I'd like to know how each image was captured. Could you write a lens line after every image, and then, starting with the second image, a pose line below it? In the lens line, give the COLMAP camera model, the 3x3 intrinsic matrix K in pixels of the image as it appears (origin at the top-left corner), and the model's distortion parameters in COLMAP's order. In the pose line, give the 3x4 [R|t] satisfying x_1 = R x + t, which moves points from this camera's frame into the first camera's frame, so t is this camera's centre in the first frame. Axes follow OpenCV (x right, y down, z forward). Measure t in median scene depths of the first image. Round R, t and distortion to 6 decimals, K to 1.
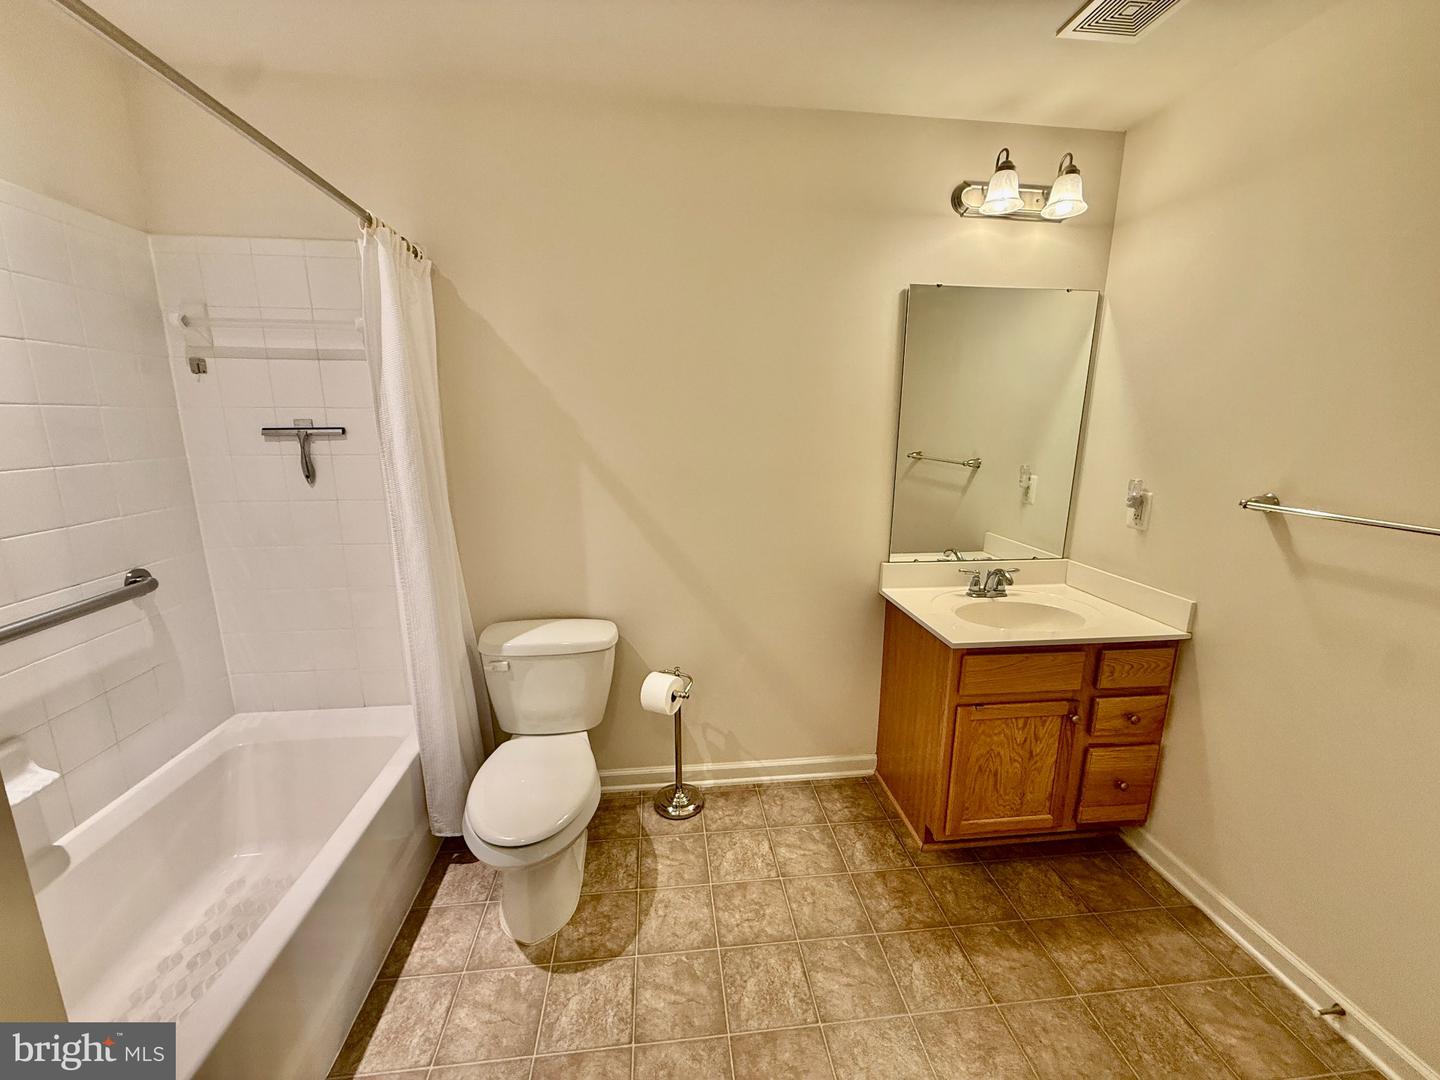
lens RADIAL K [[572.1, 0, 716.2], [0, 572.1, 538.7], [0, 0, 1]] dist [0.000066, 0.000037]
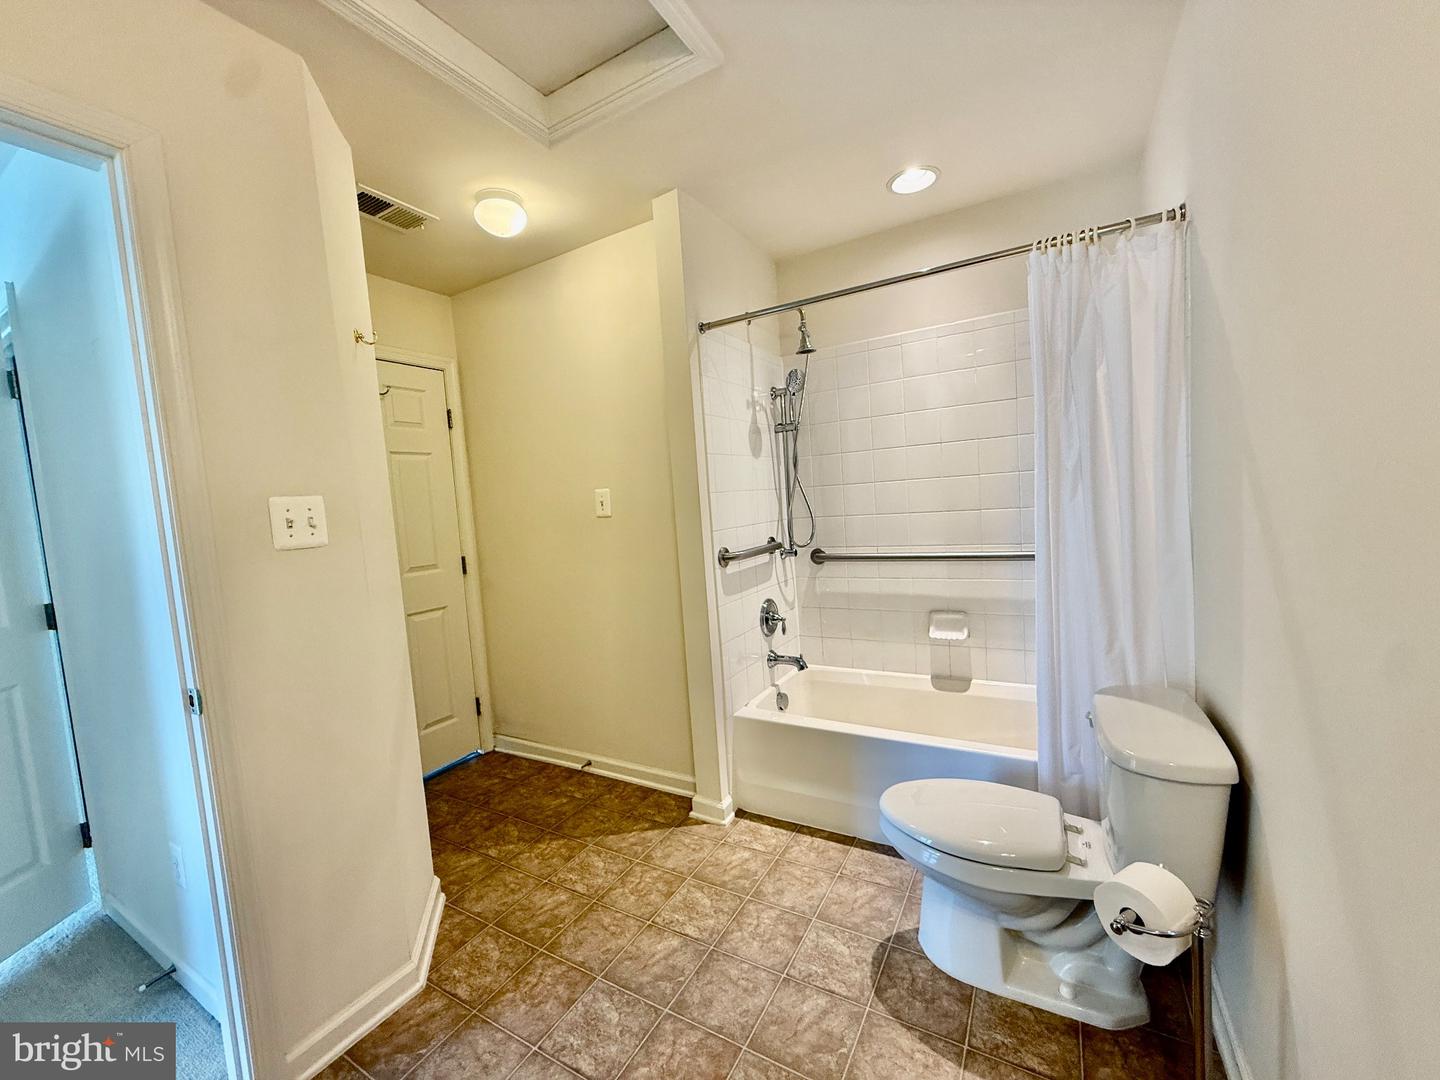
lens RADIAL K [[572.1, 0, 717.5], [0, 572.1, 538.6], [0, 0, 1]] dist [0.000066, 0.000037]
pose [[-0.593618, 0.093778, -0.799264, 0.677160], [-0.100892, 0.976678, 0.189528, -0.149691], [0.798397, 0.193147, -0.570313, 1.219869]]
